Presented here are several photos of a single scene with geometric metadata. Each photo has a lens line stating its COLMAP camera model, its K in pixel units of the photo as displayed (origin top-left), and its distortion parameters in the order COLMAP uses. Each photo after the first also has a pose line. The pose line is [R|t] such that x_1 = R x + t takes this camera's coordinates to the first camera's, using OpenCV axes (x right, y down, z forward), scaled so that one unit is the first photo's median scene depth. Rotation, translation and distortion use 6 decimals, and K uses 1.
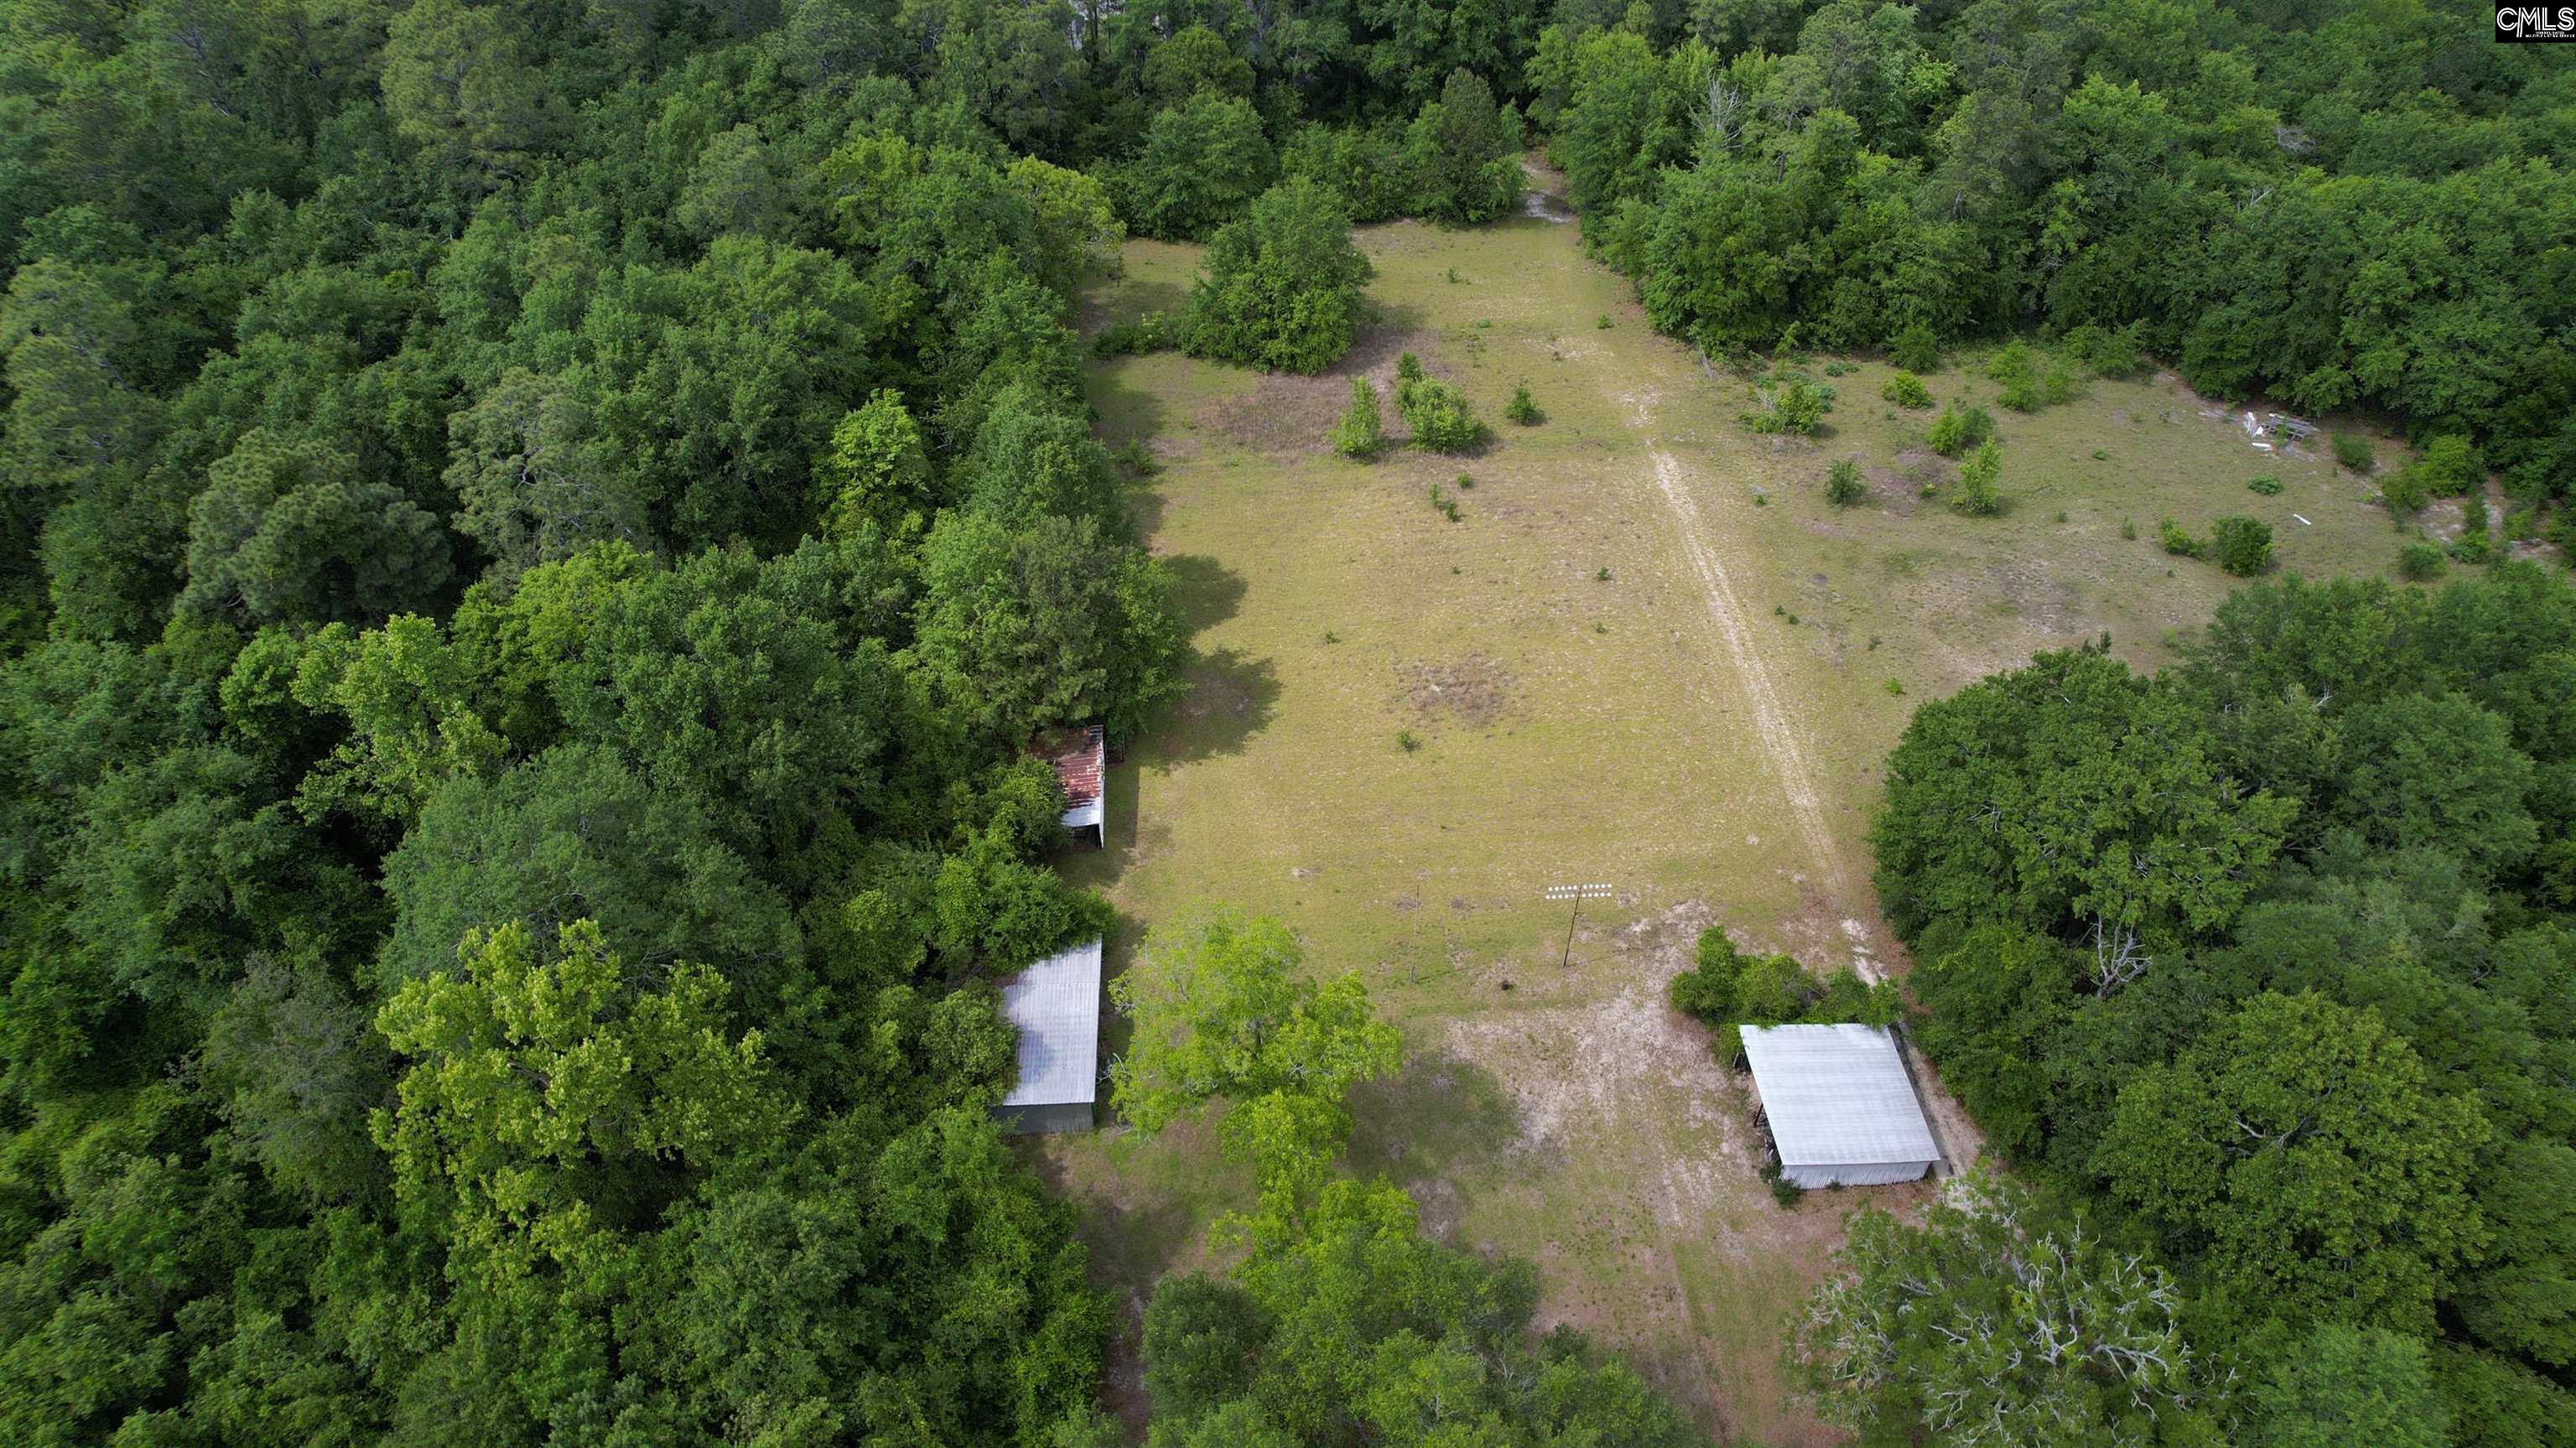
lens RADIAL K [[1650.1, 0, 1304.1], [0, 1650.1, 719.7], [0, 0, 1]] dist [-0.086867, 0.079686]
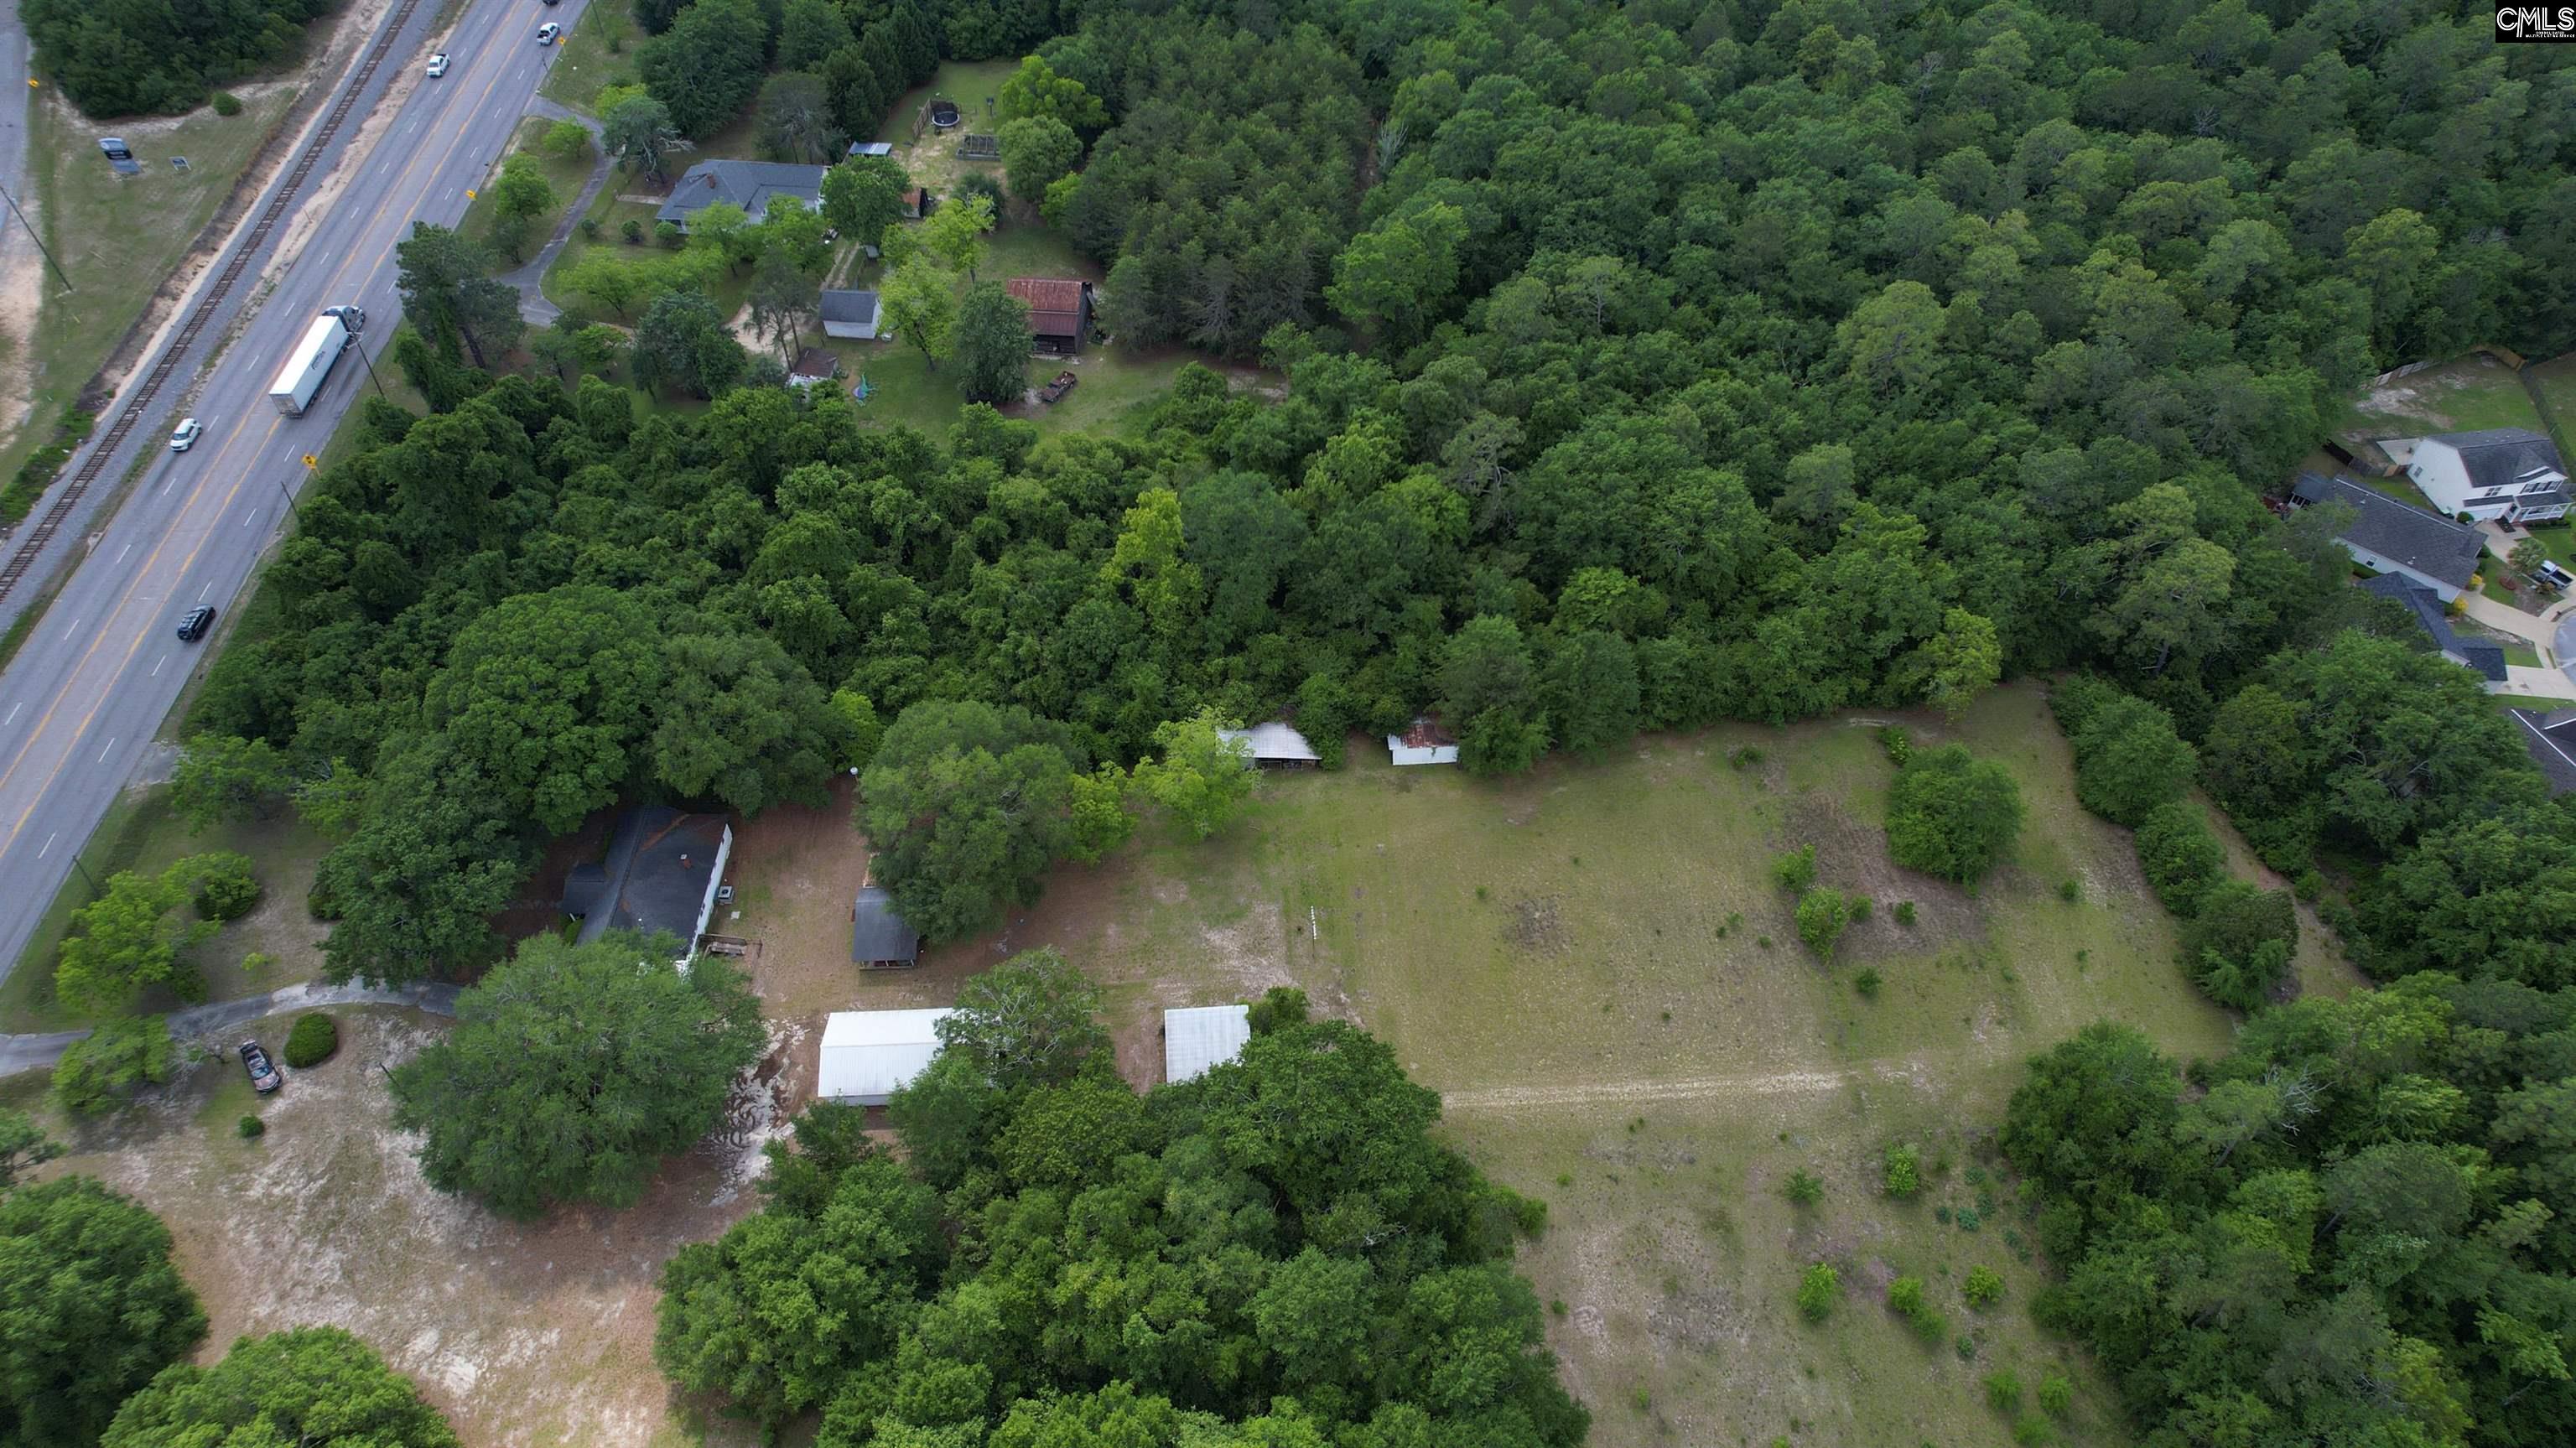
lens RADIAL K [[1650.1, 0, 1304.1], [0, 1650.1, 719.7], [0, 0, 1]] dist [-0.086867, 0.079686]
pose [[-0.003057, 0.738173, -0.674605, 0.865386], [-0.685212, 0.489798, 0.539057, -0.694885], [0.728338, 0.463895, 0.504307, -0.049870]]
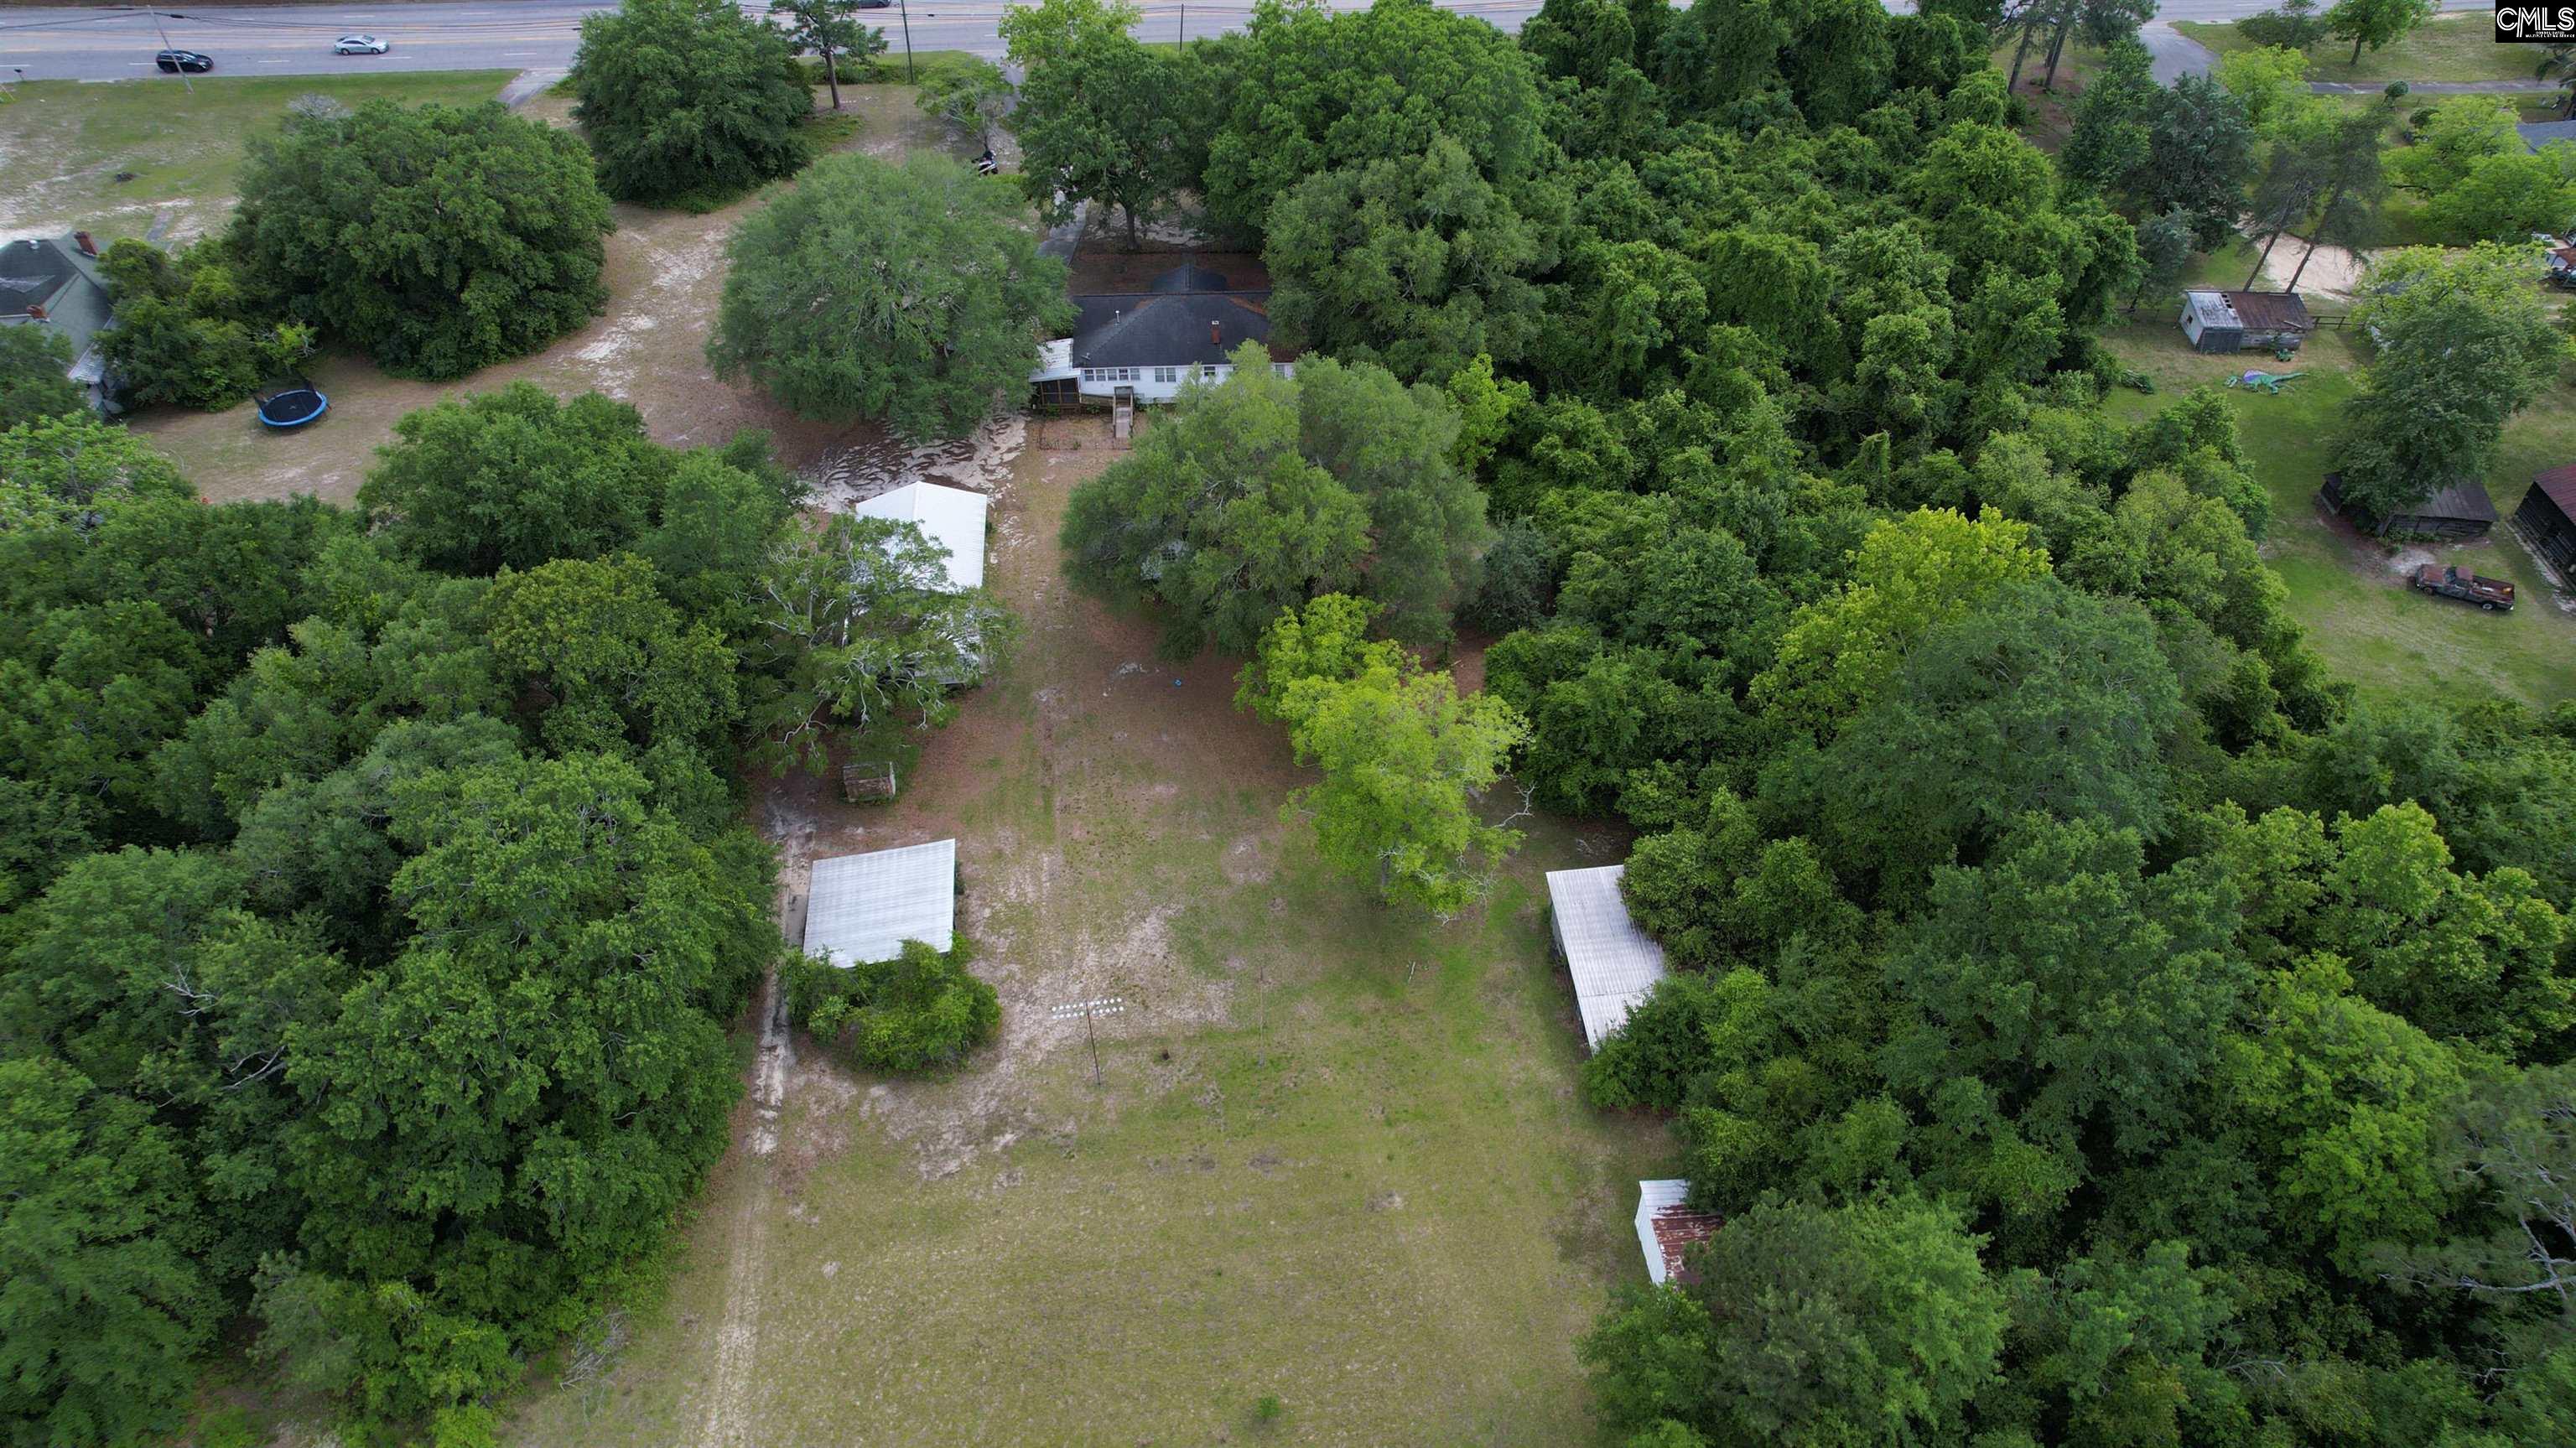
lens RADIAL K [[1650.1, 0, 1304.1], [0, 1650.1, 719.7], [0, 0, 1]] dist [-0.086867, 0.079686]
pose [[-0.998607, 0.027931, -0.044763, 0.055612], [-0.042757, 0.068685, 0.996722, -0.570785], [0.030914, 0.997247, -0.067395, 0.612077]]
